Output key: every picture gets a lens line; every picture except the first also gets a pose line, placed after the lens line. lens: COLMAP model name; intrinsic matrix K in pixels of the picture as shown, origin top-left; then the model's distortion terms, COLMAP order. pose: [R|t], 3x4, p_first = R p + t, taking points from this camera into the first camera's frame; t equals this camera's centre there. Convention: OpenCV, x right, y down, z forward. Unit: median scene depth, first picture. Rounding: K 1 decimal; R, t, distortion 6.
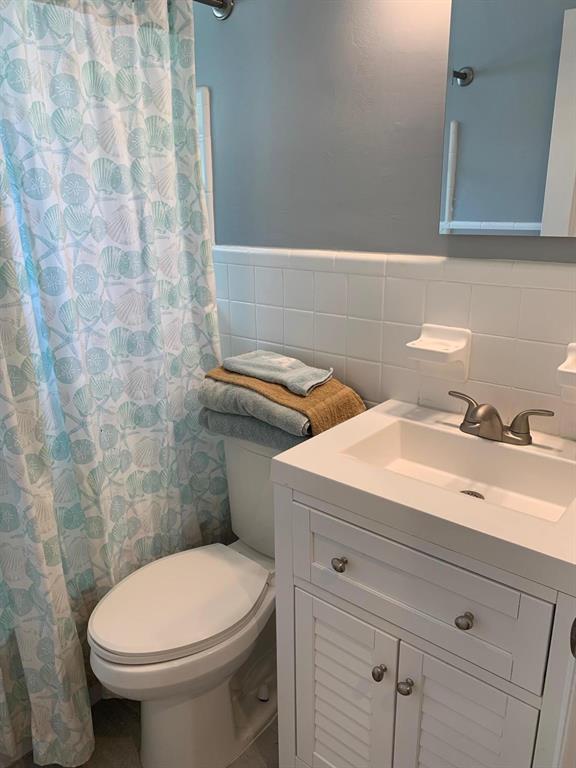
lens RADIAL K [[590.1, 0, 287.5], [0, 590.1, 378.9], [0, 0, 1]] dist [0.058858, -0.074757]
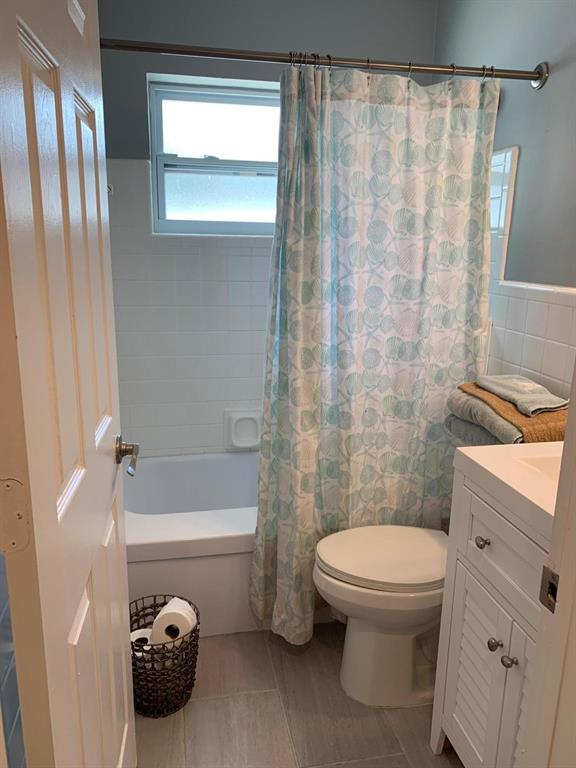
lens RADIAL K [[590.1, 0, 287.5], [0, 590.1, 378.9], [0, 0, 1]] dist [0.058858, -0.074757]
pose [[0.783447, 0.162659, -0.599795, 0.329825], [-0.203033, 0.979172, 0.000343, 0.052217], [0.587358, 0.121509, 0.800154, -0.161727]]
